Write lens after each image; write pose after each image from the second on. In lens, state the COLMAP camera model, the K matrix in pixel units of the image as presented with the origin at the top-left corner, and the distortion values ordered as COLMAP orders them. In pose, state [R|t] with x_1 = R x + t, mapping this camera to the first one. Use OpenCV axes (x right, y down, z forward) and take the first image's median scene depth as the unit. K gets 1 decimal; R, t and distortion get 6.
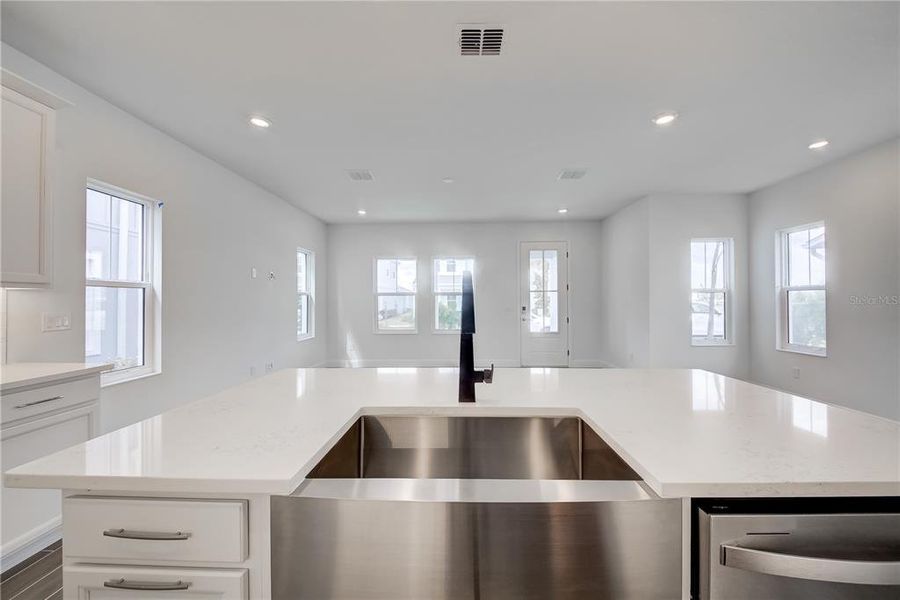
lens RADIAL K [[328.3, 0, 455.8], [0, 328.3, 299.6], [0, 0, 1]] dist [0.019169, -0.012258]
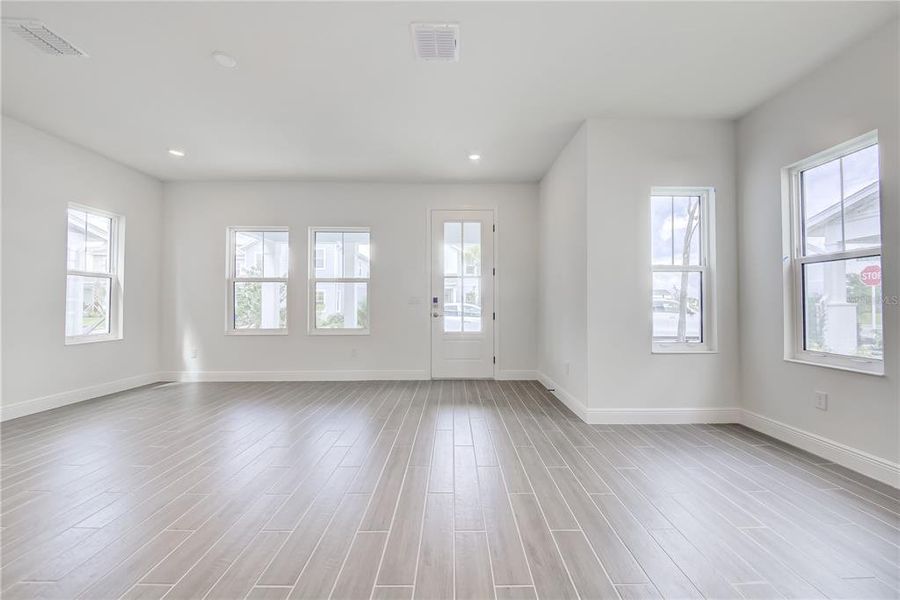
lens RADIAL K [[314.2, 0, 457.0], [0, 314.2, 299.8], [0, 0, 1]] dist [0.016485, -0.010407]
pose [[0.999331, 0.005402, 0.036185, 0.301155], [-0.005021, 0.999931, -0.010623, 0.043204], [-0.036239, 0.010434, 0.999289, 0.385975]]
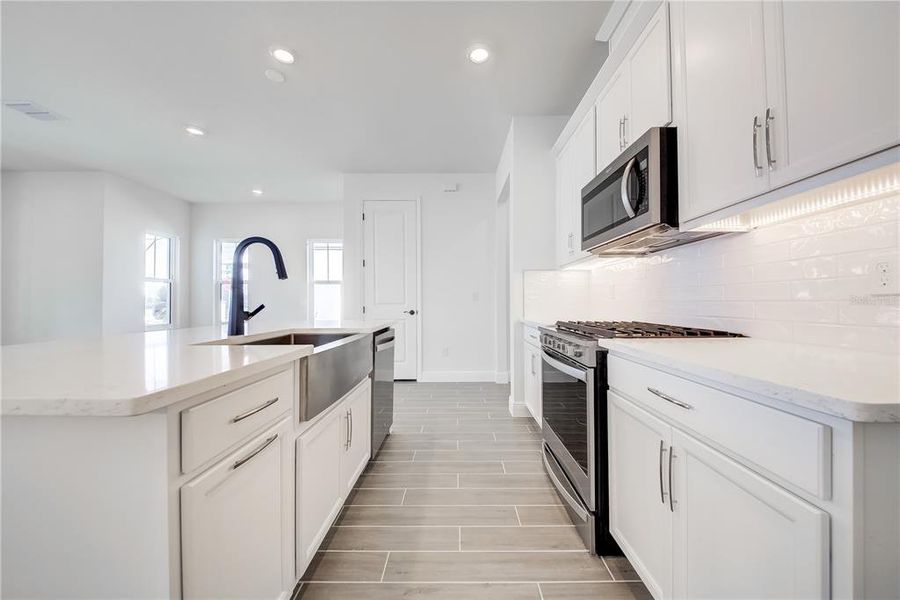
lens RADIAL K [[323.0, 0, 450.0], [0, 323.0, 300.0], [0, 0, 1]] dist [0.018393, -0.009208]
pose [[-0.002036, 0.010092, 0.999947, -0.312091], [-0.004698, 0.999938, -0.010101, 0.044551], [-0.999987, -0.004718, -0.001989, 0.039291]]
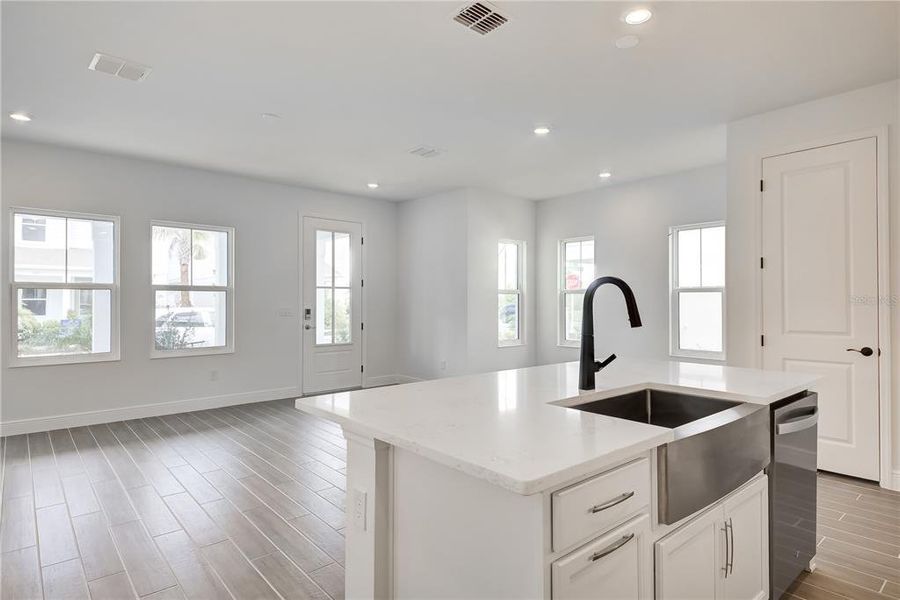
lens RADIAL K [[491.4, 0, 461.6], [0, 491.4, 298.3], [0, 0, 1]] dist [0.036891, -0.000862]
pose [[0.726657, 0.009848, 0.686930, -0.363883], [-0.008696, 0.999949, -0.005136, 0.001340], [-0.686946, -0.002242, 0.726705, 0.013764]]
